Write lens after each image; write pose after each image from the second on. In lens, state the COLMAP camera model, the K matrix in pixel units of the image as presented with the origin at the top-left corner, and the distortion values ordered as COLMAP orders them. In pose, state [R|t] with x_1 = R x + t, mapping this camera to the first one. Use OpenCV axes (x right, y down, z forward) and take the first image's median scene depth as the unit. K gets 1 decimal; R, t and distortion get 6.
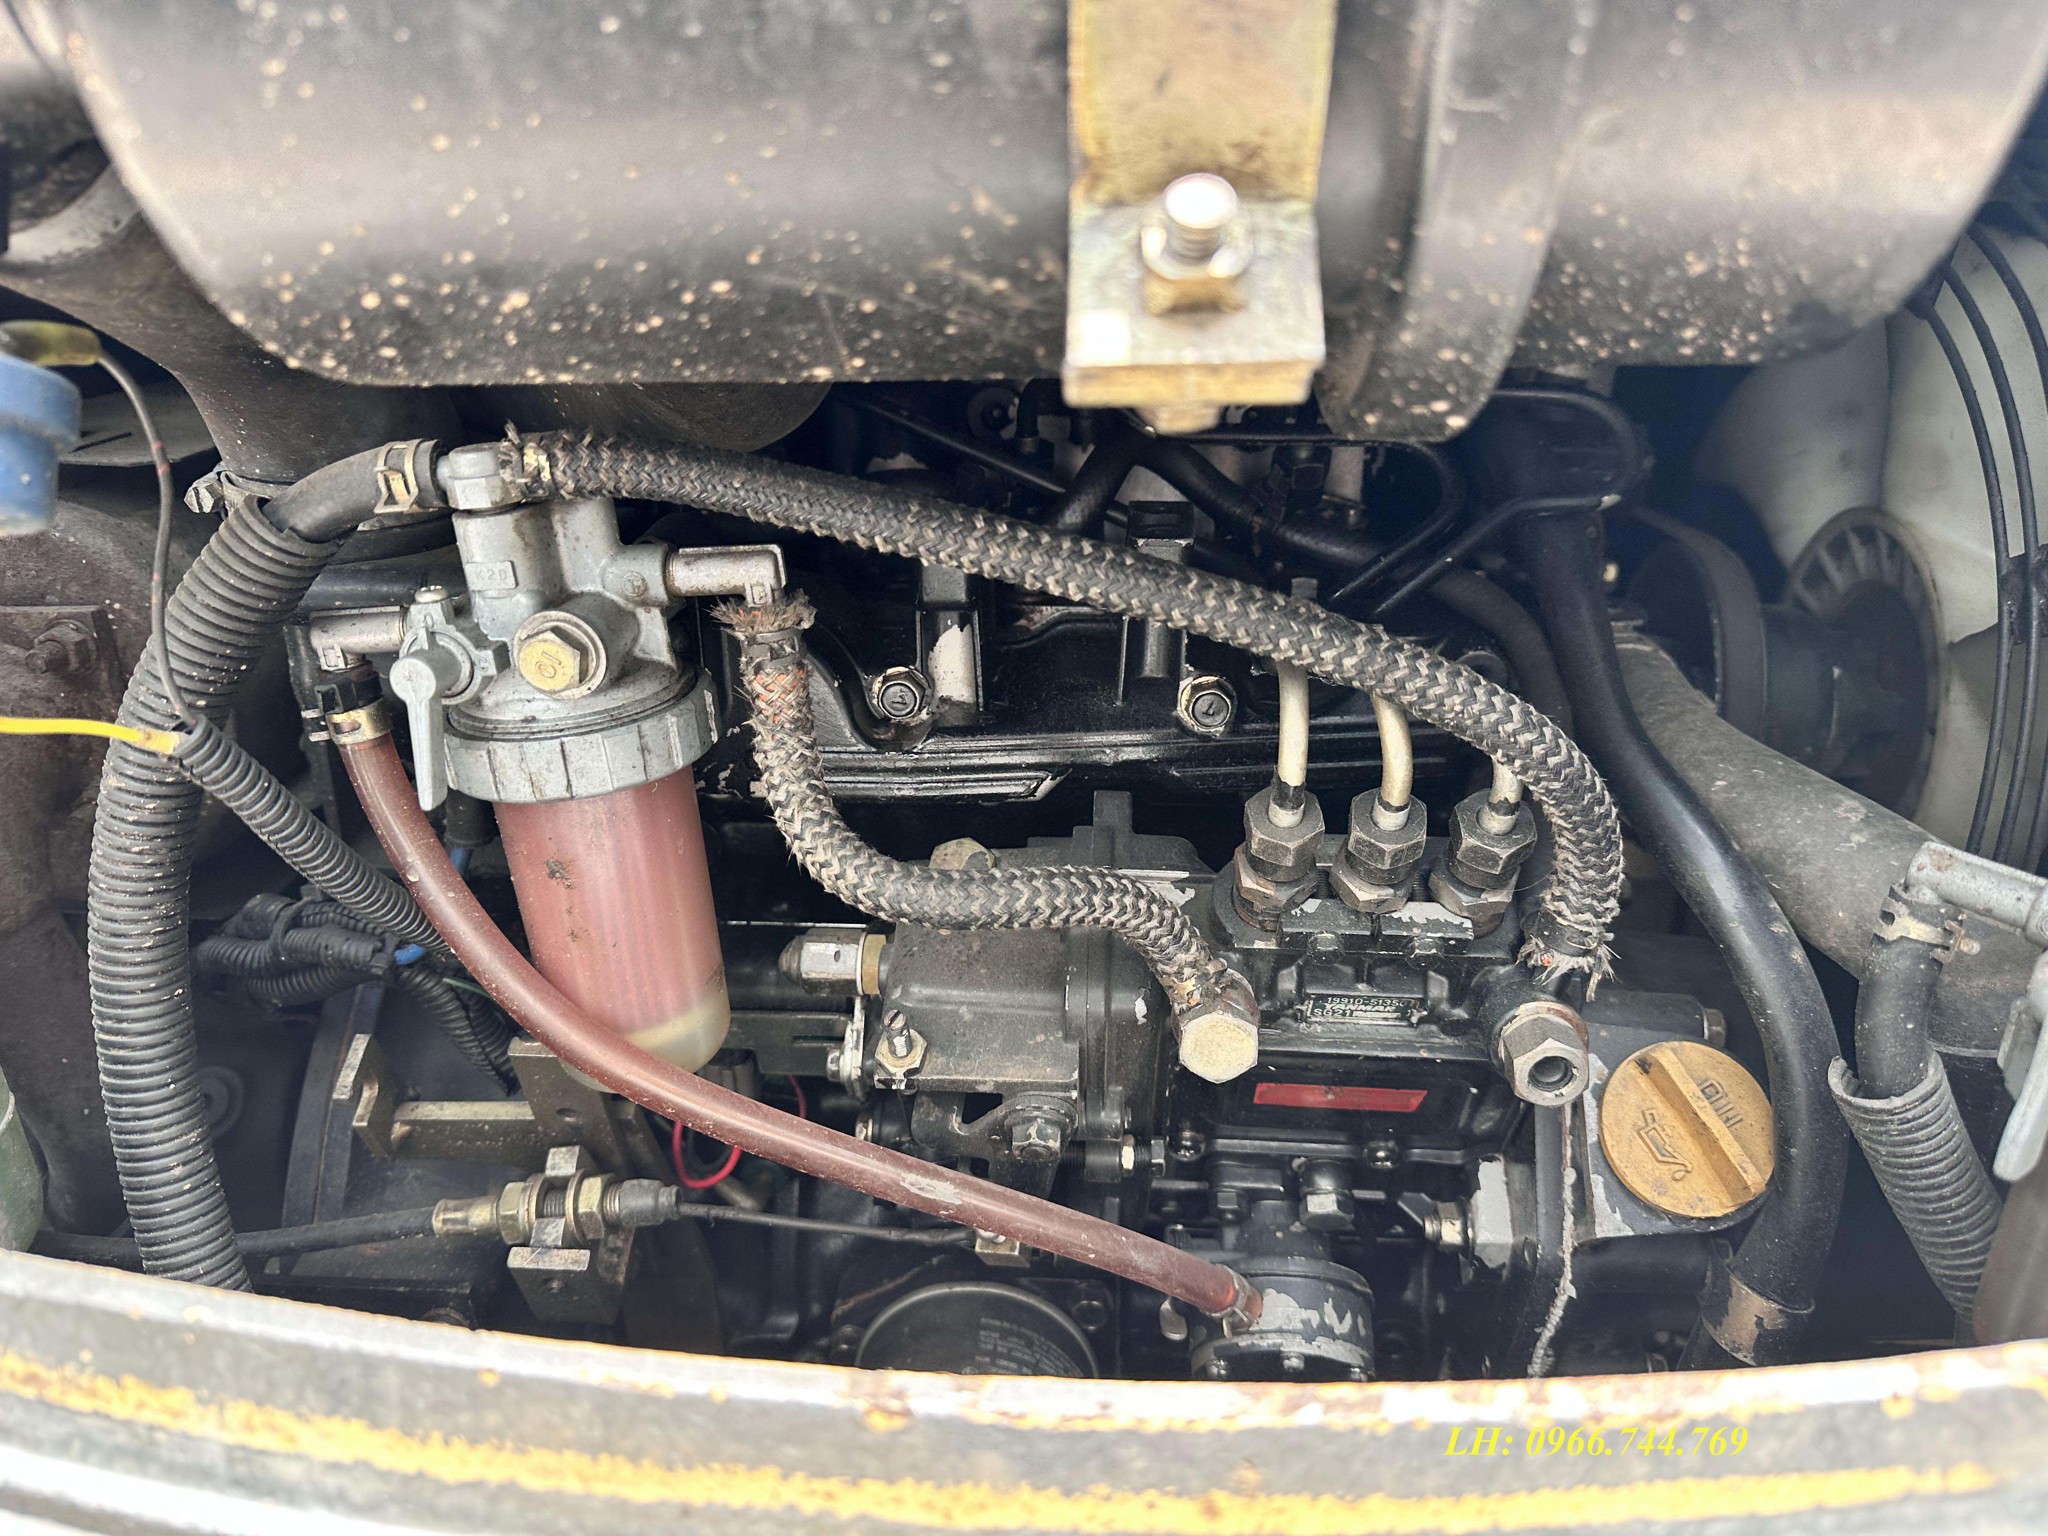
lens RADIAL K [[1447.8, 0, 1017.3], [0, 1447.8, 758.9], [0, 0, 1]] dist [0.149093, -0.188332]
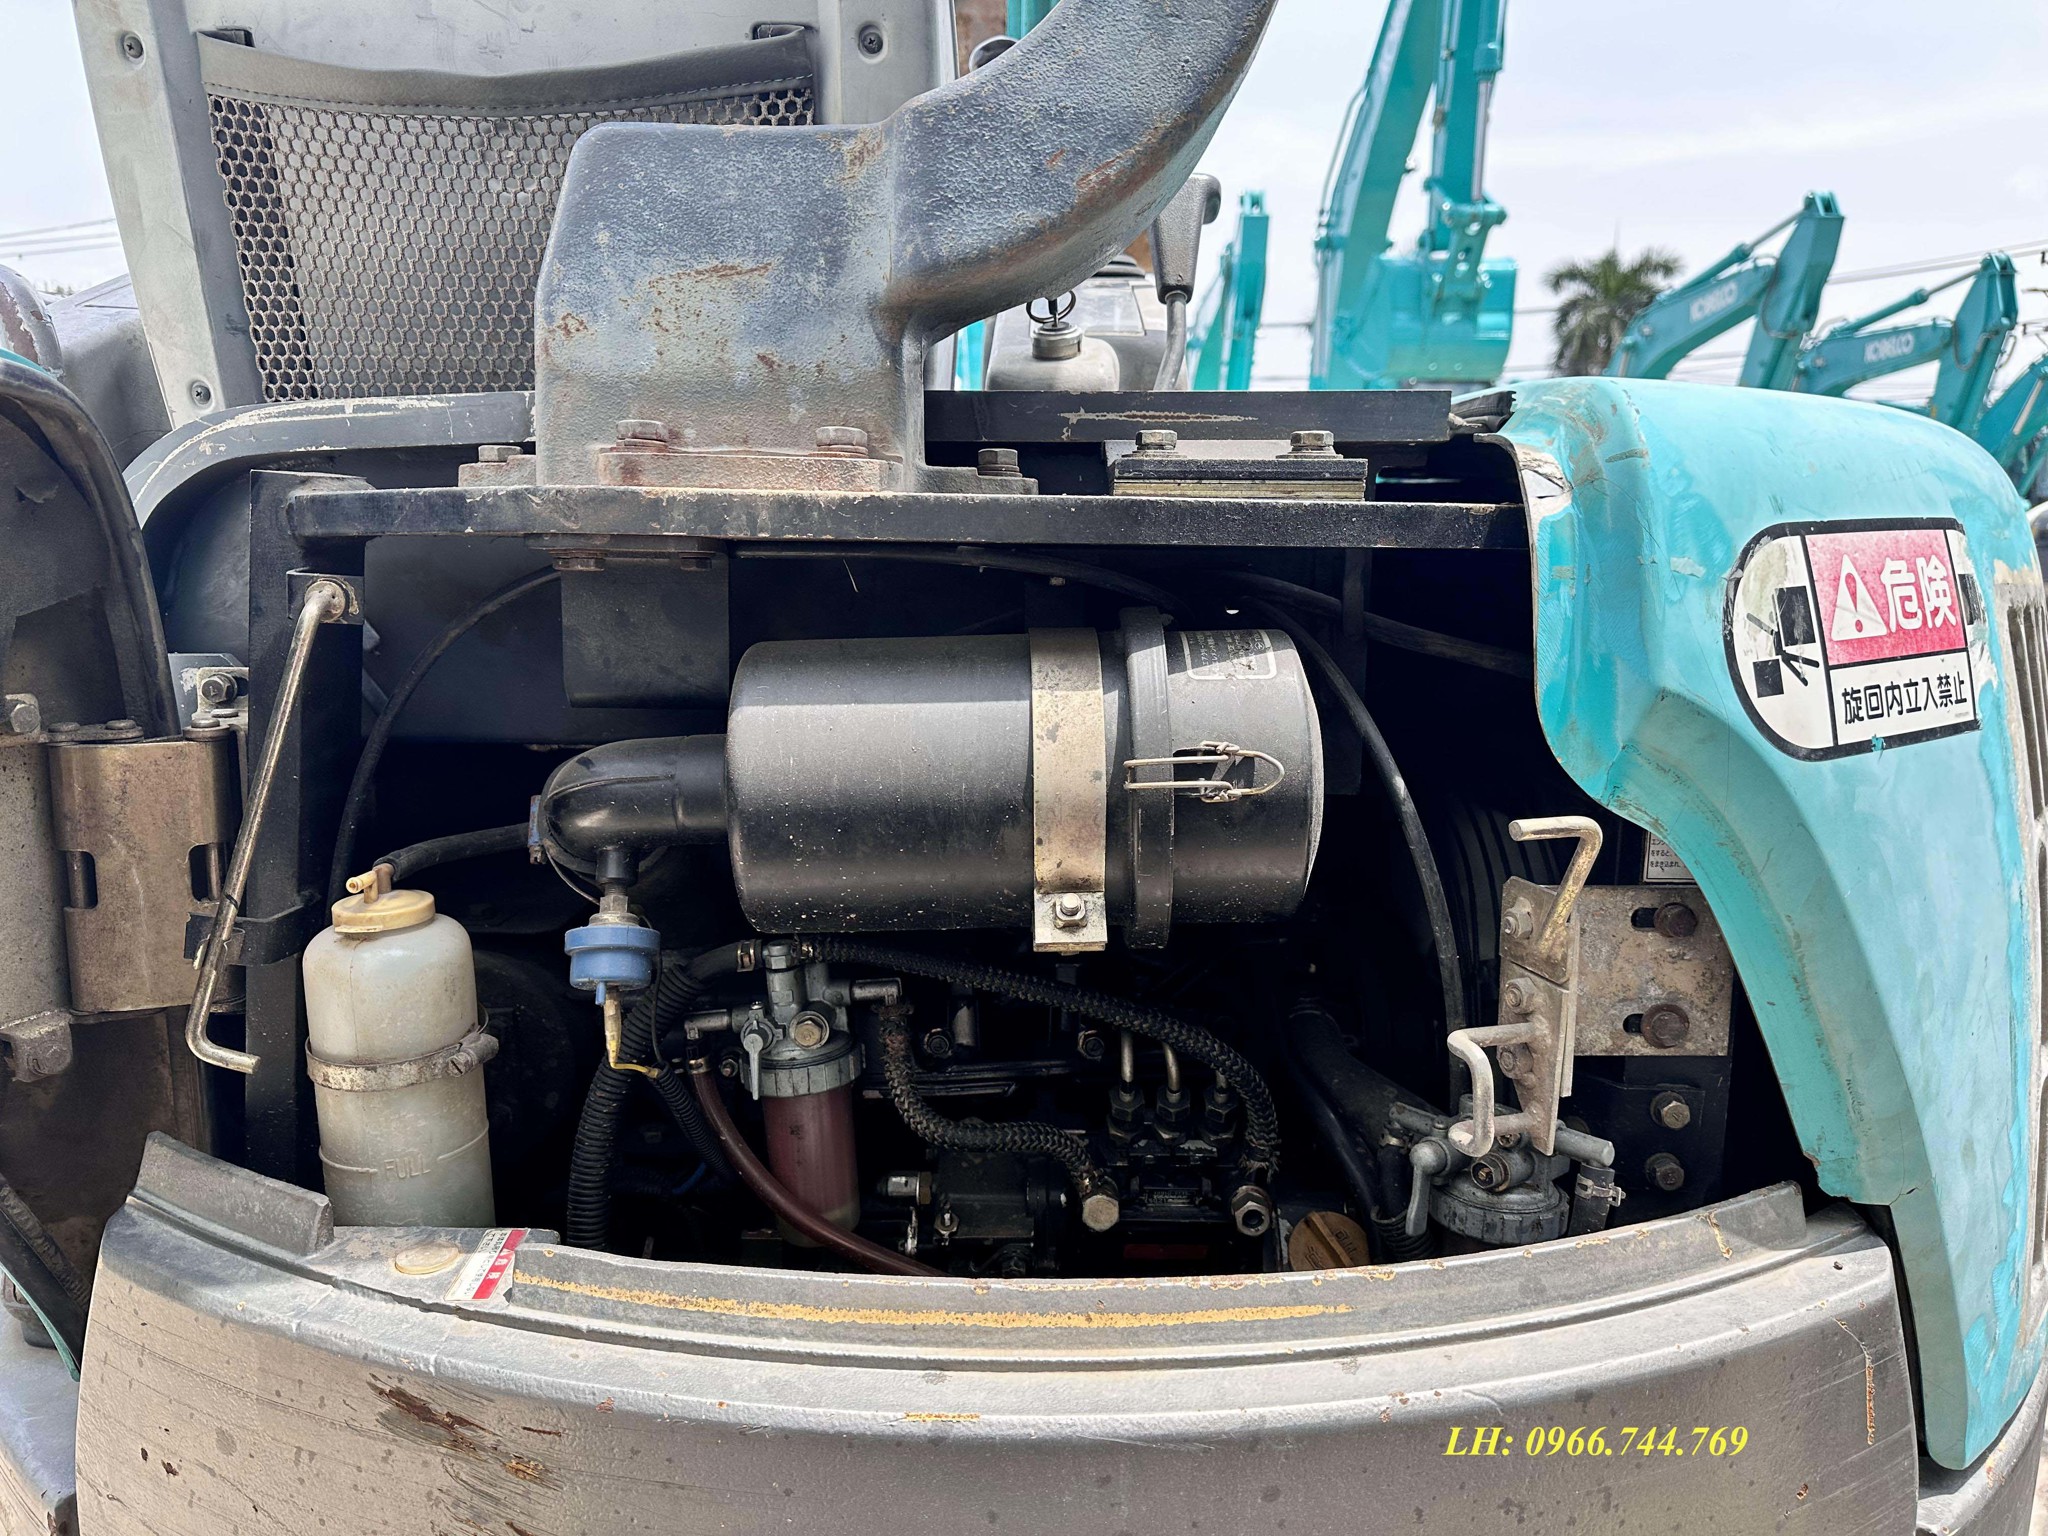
lens RADIAL K [[1447.8, 0, 1017.3], [0, 1447.8, 758.9], [0, 0, 1]] dist [0.149093, -0.188332]
pose [[0.998294, -0.009174, 0.057660, -0.103226], [0.022287, 0.972673, -0.231105, 0.049202], [-0.053964, 0.231996, 0.971219, -1.258812]]
